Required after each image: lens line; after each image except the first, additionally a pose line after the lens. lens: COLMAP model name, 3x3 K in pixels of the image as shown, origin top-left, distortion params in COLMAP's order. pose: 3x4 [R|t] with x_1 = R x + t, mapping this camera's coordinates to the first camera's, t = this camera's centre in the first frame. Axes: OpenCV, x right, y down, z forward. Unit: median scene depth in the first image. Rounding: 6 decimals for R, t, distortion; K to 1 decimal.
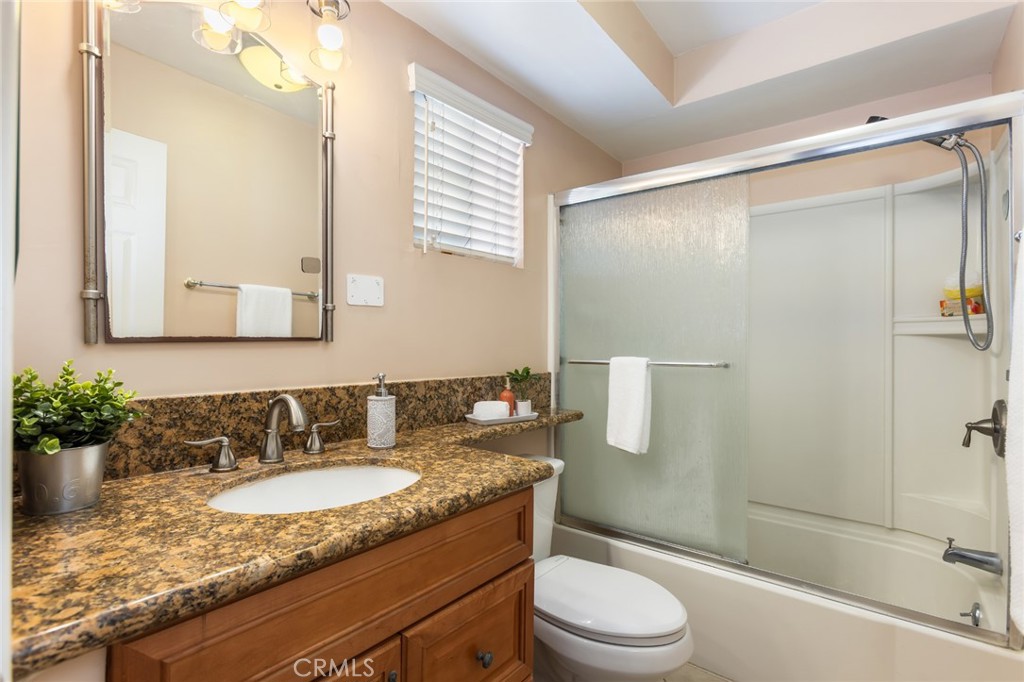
lens RADIAL K [[481.8, 0, 510.1], [0, 481.8, 343.6], [0, 0, 1]] dist [-0.014867, 0.007771]
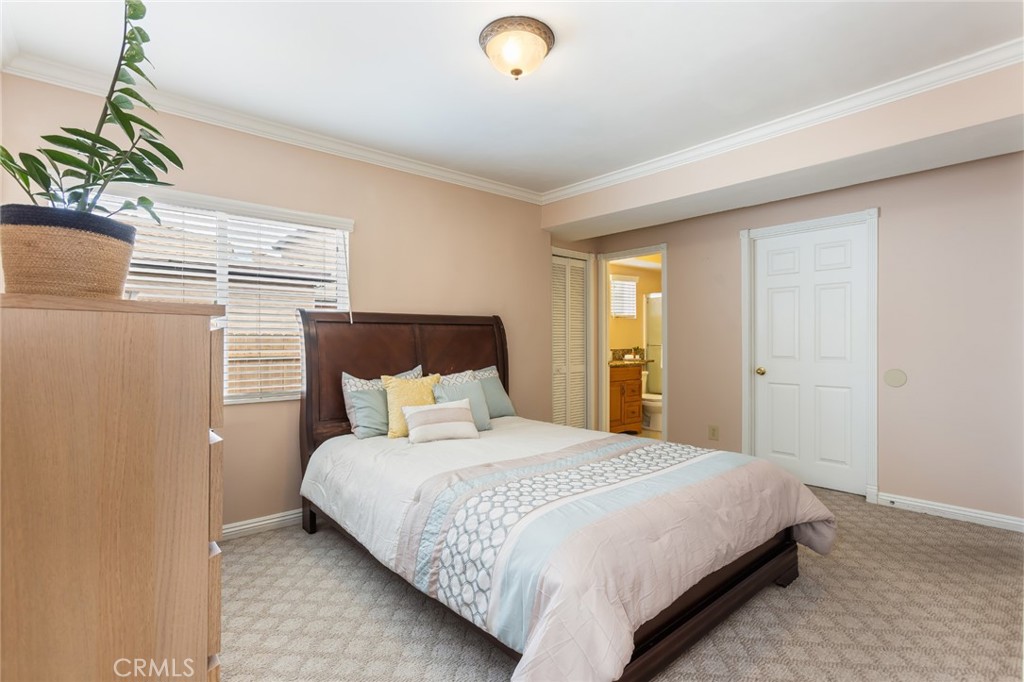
lens RADIAL K [[481.8, 0, 513.5], [0, 481.8, 345.8], [0, 0, 1]] dist [-0.014867, 0.007771]
pose [[0.984566, -0.002456, -0.174999, -0.258132], [0.003583, 0.999975, 0.006123, 0.018013], [0.174979, -0.006655, 0.984550, -2.797710]]
